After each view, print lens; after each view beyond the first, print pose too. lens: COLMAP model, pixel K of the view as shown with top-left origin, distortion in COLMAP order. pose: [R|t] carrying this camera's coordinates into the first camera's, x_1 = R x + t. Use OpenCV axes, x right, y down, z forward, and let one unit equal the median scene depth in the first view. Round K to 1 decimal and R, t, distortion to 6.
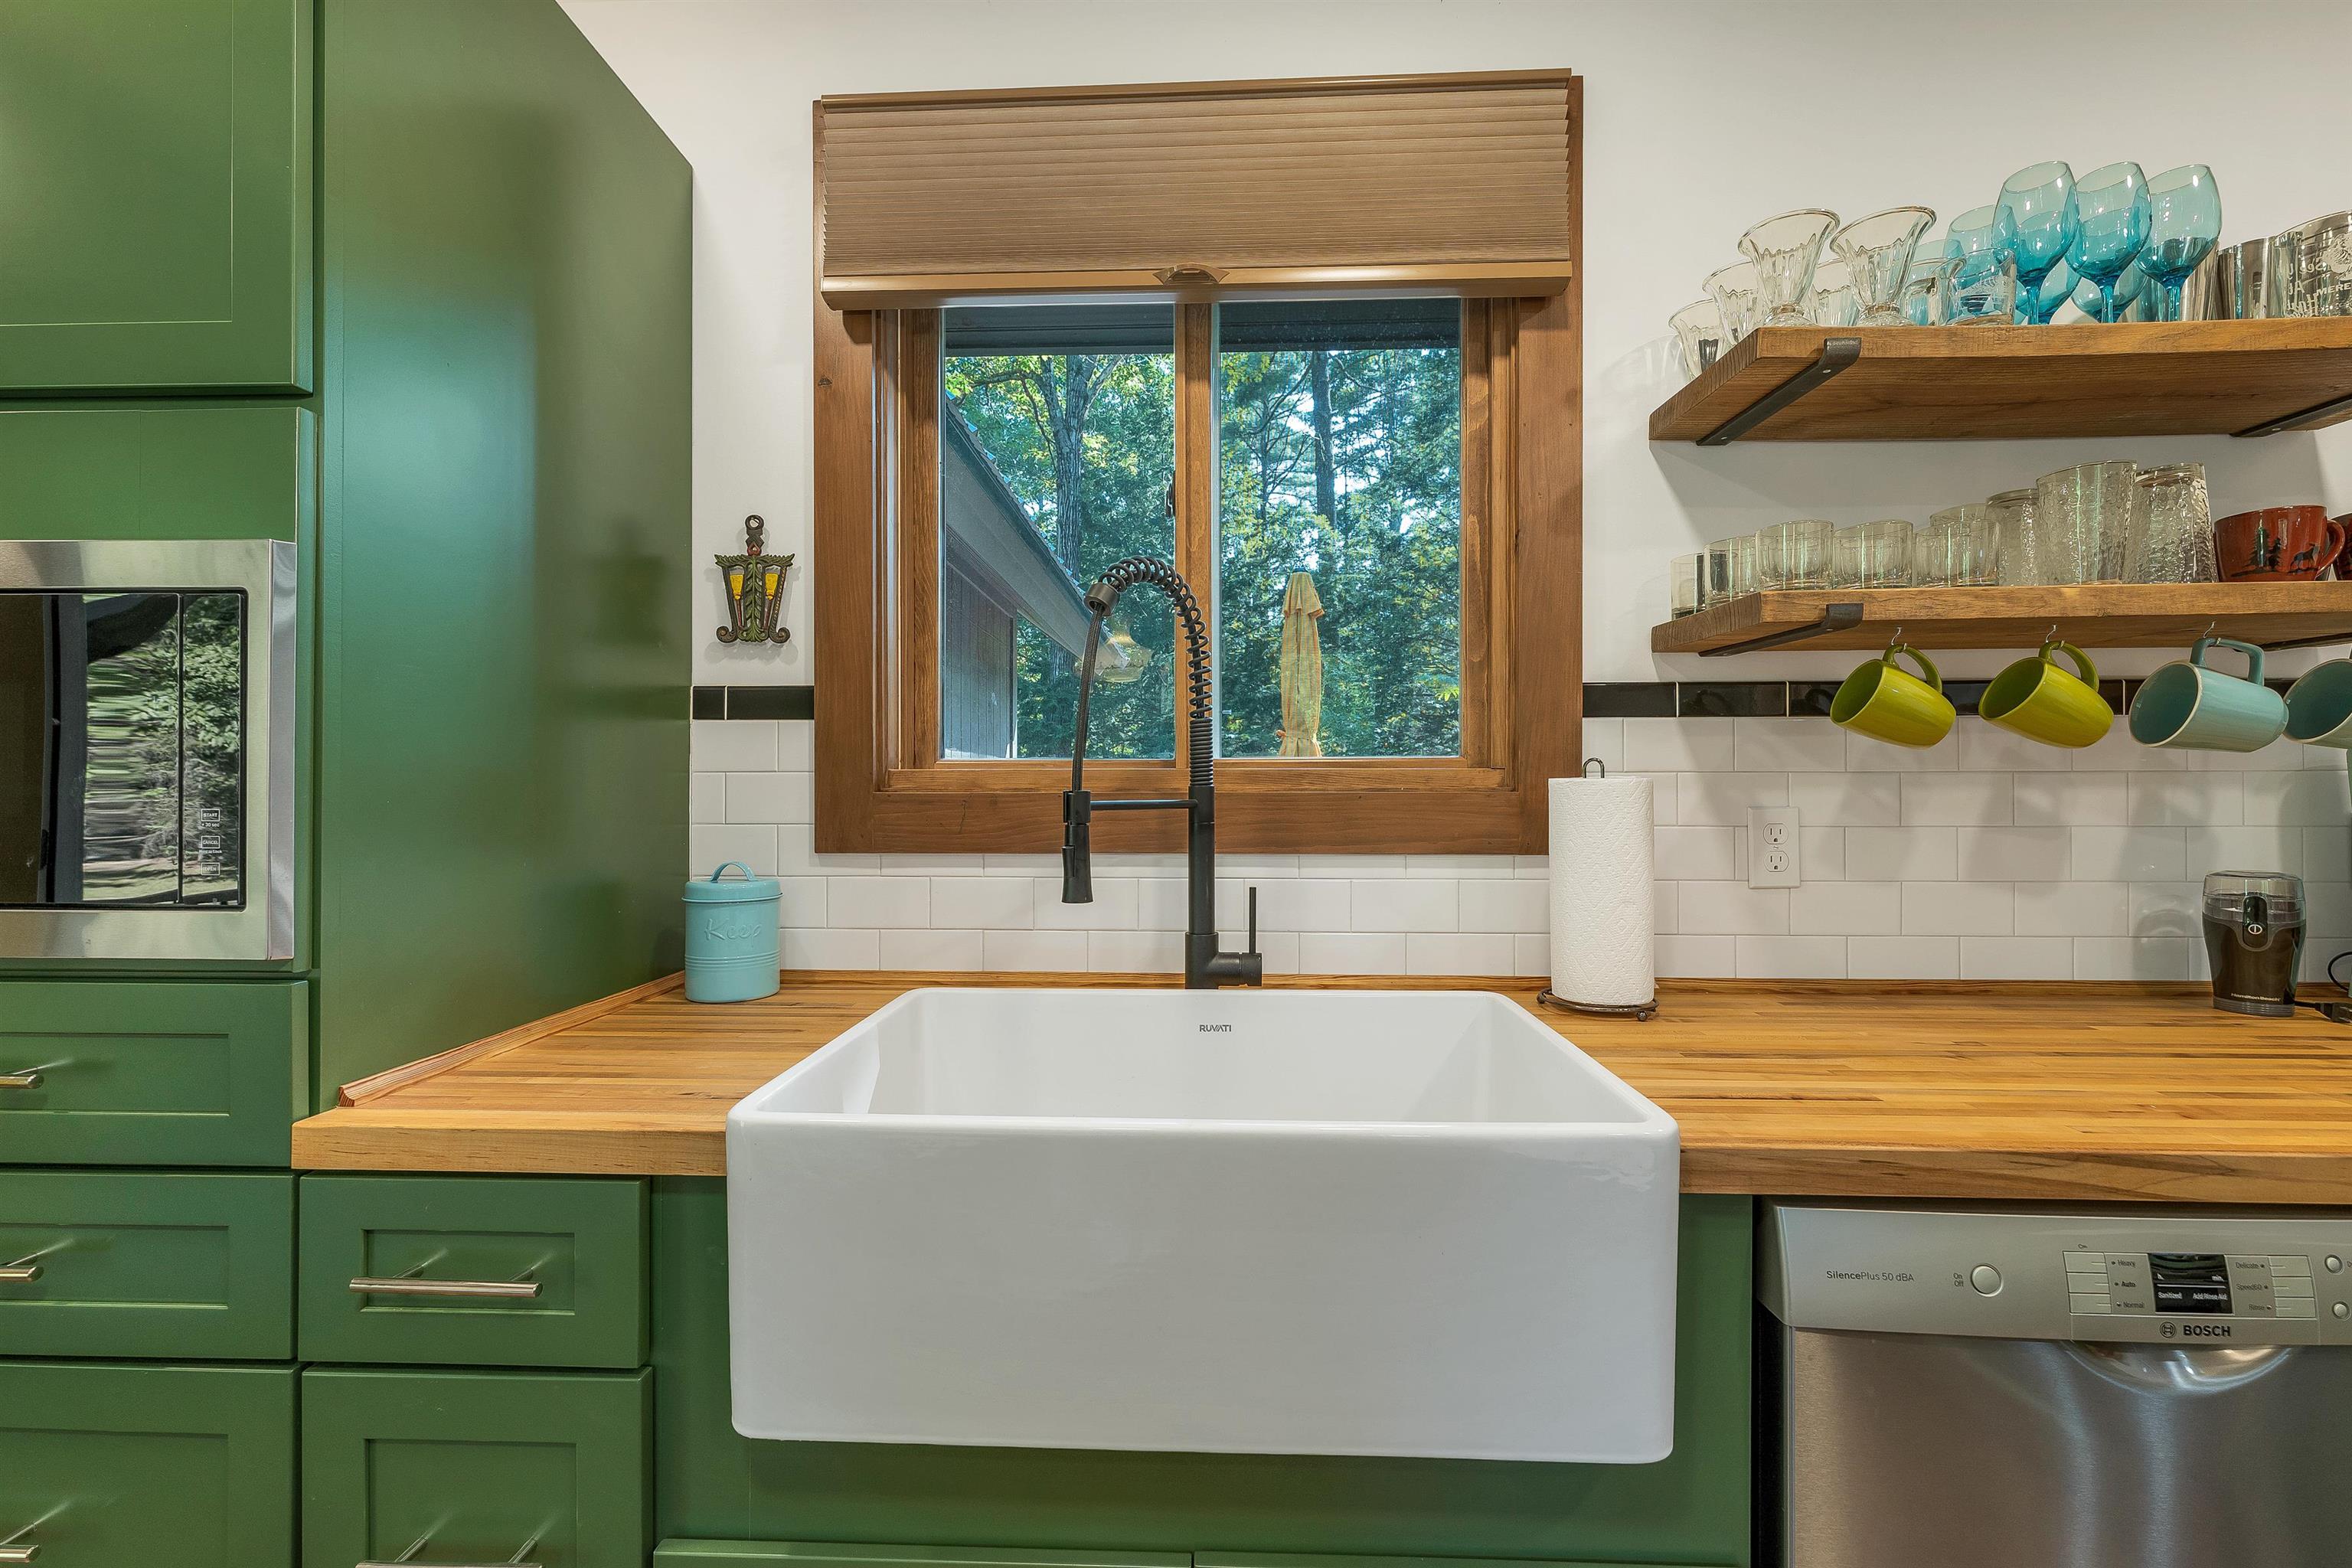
lens RADIAL K [[975.3, 0, 1174.1], [0, 975.3, 799.1], [0, 0, 1]] dist [0.001943, 0.000187]
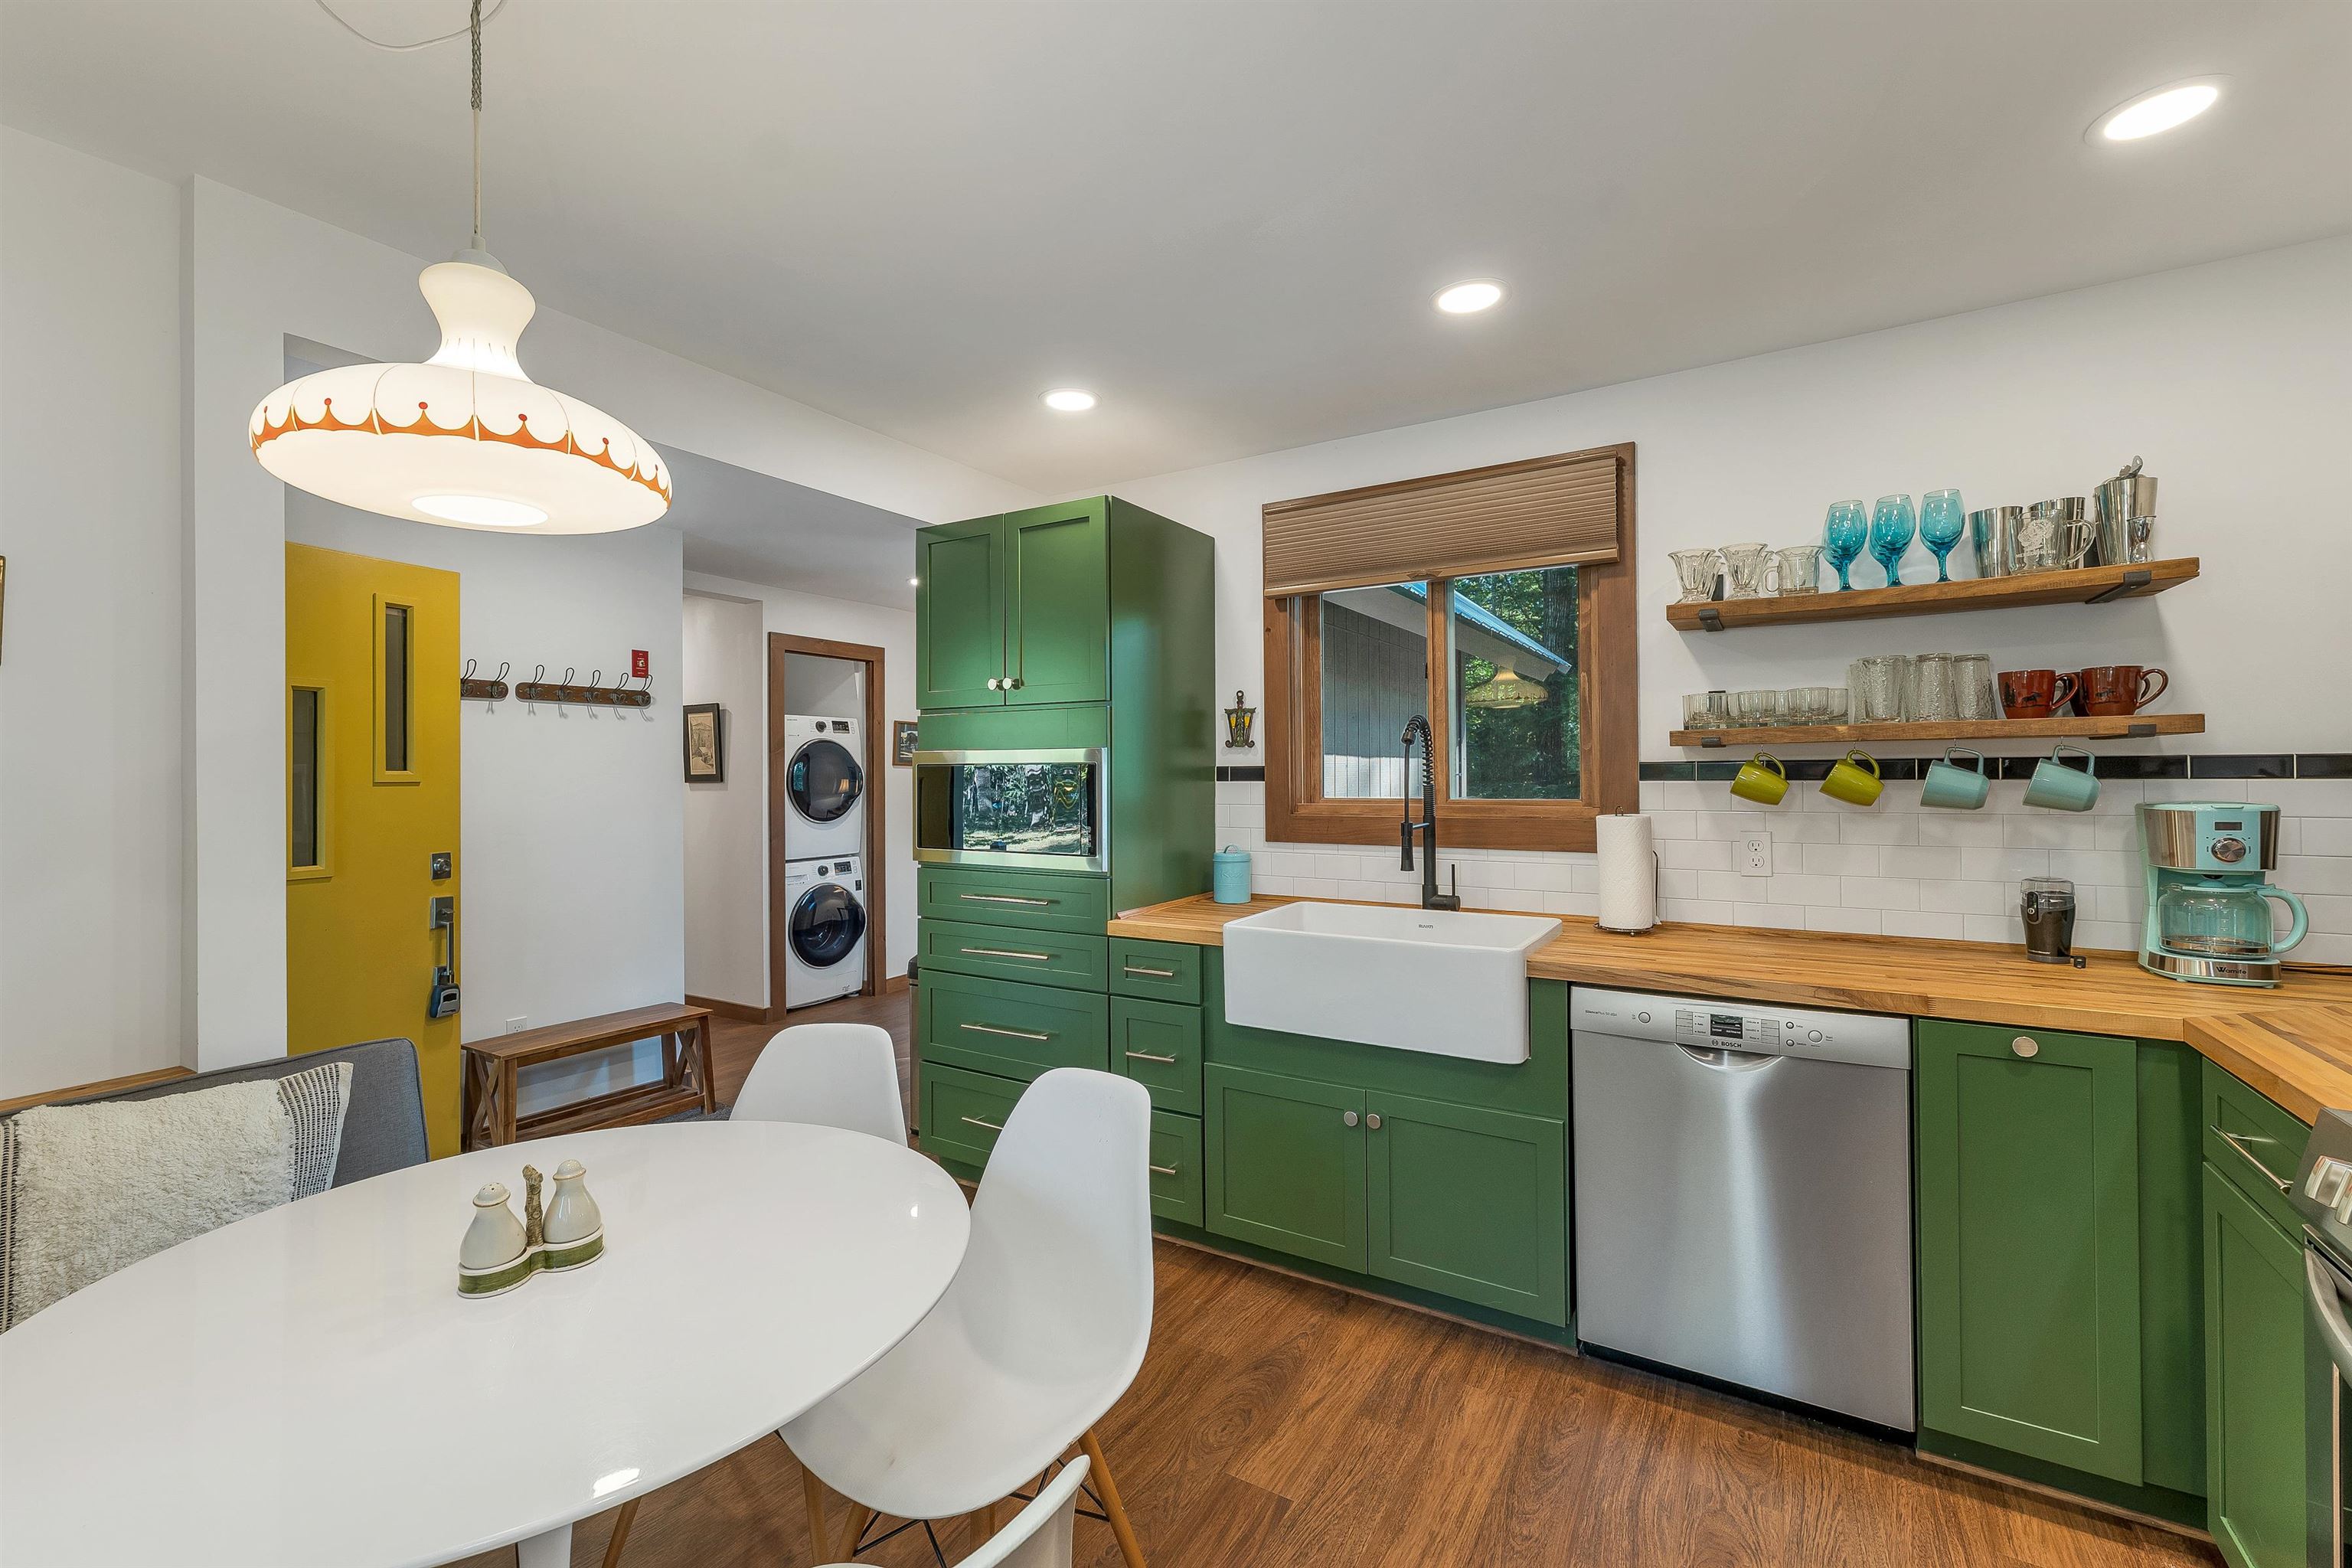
lens RADIAL K [[992.4, 0, 1176.0], [0, 992.4, 784.0], [0, 0, 1]] dist [-0.001441, 0.000106]
pose [[0.872315, -0.000970, -0.488944, 0.578914], [0.006146, 0.999941, 0.008981, -0.100753], [0.488906, -0.010840, 0.872269, -1.107159]]
